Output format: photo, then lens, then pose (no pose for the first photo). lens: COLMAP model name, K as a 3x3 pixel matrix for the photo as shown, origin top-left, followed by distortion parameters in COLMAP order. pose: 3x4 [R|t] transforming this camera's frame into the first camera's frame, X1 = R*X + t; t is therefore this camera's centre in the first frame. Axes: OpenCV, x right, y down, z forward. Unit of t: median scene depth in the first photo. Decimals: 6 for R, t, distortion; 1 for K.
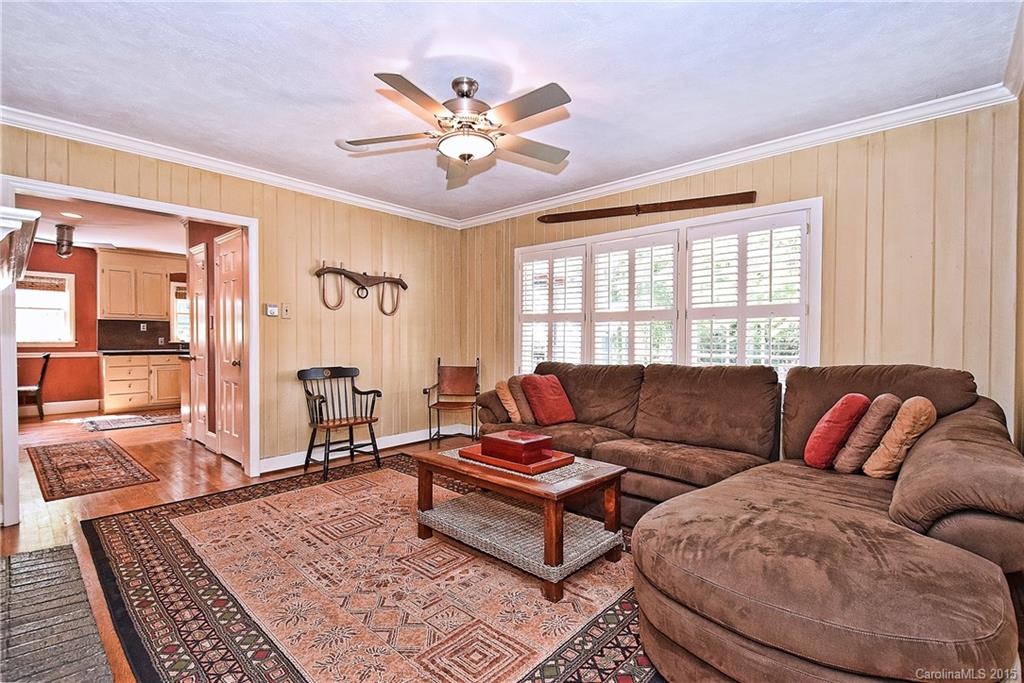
lens RADIAL K [[455.4, 0, 527.9], [0, 455.4, 344.5], [0, 0, 1]] dist [0.002468, -0.007434]
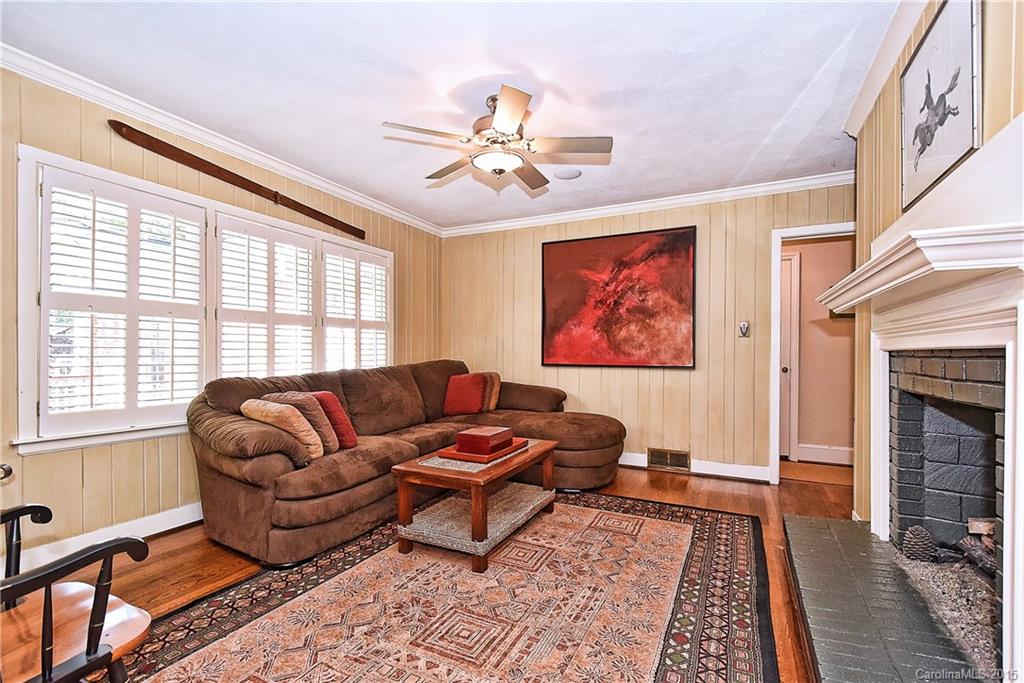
lens RADIAL K [[478.9, 0, 510.2], [0, 478.9, 352.6], [0, 0, 1]] dist [0.000385, -0.000340]
pose [[-0.268417, -0.009479, 0.963256, -1.252651], [0.007119, 0.999905, 0.011823, -0.008550], [-0.963277, 0.010031, -0.268324, 1.317685]]
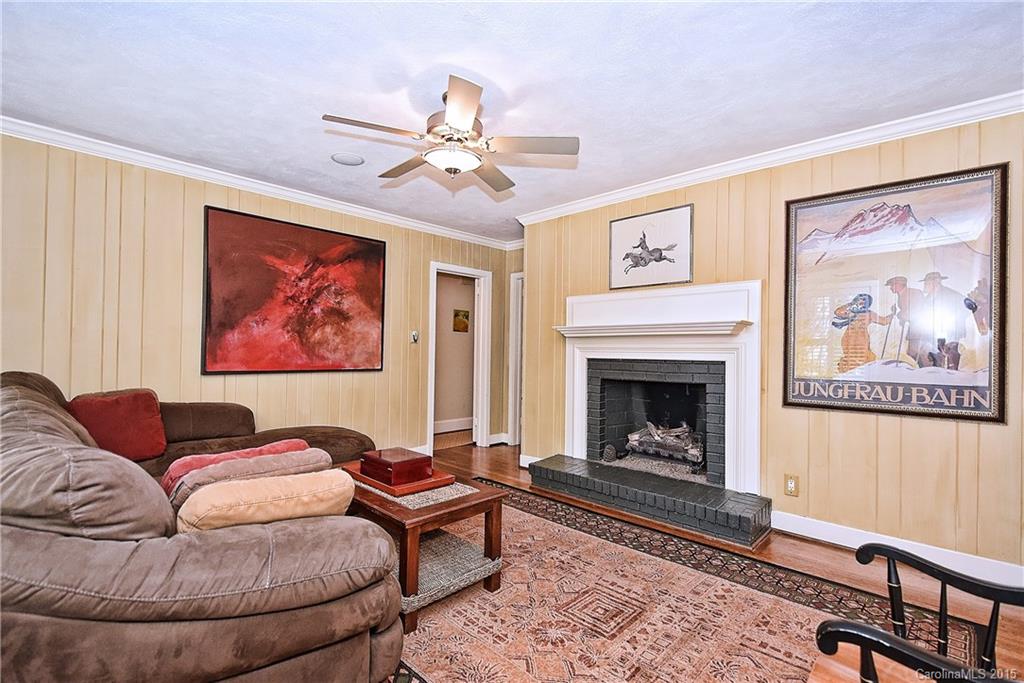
lens RADIAL K [[455.4, 0, 527.9], [0, 455.4, 344.5], [0, 0, 1]] dist [0.002468, -0.007434]
pose [[-0.999780, -0.020179, 0.005768, -0.321946], [-0.020195, 0.999793, -0.002663, -0.036749], [-0.005713, -0.002779, -0.999980, 2.054268]]
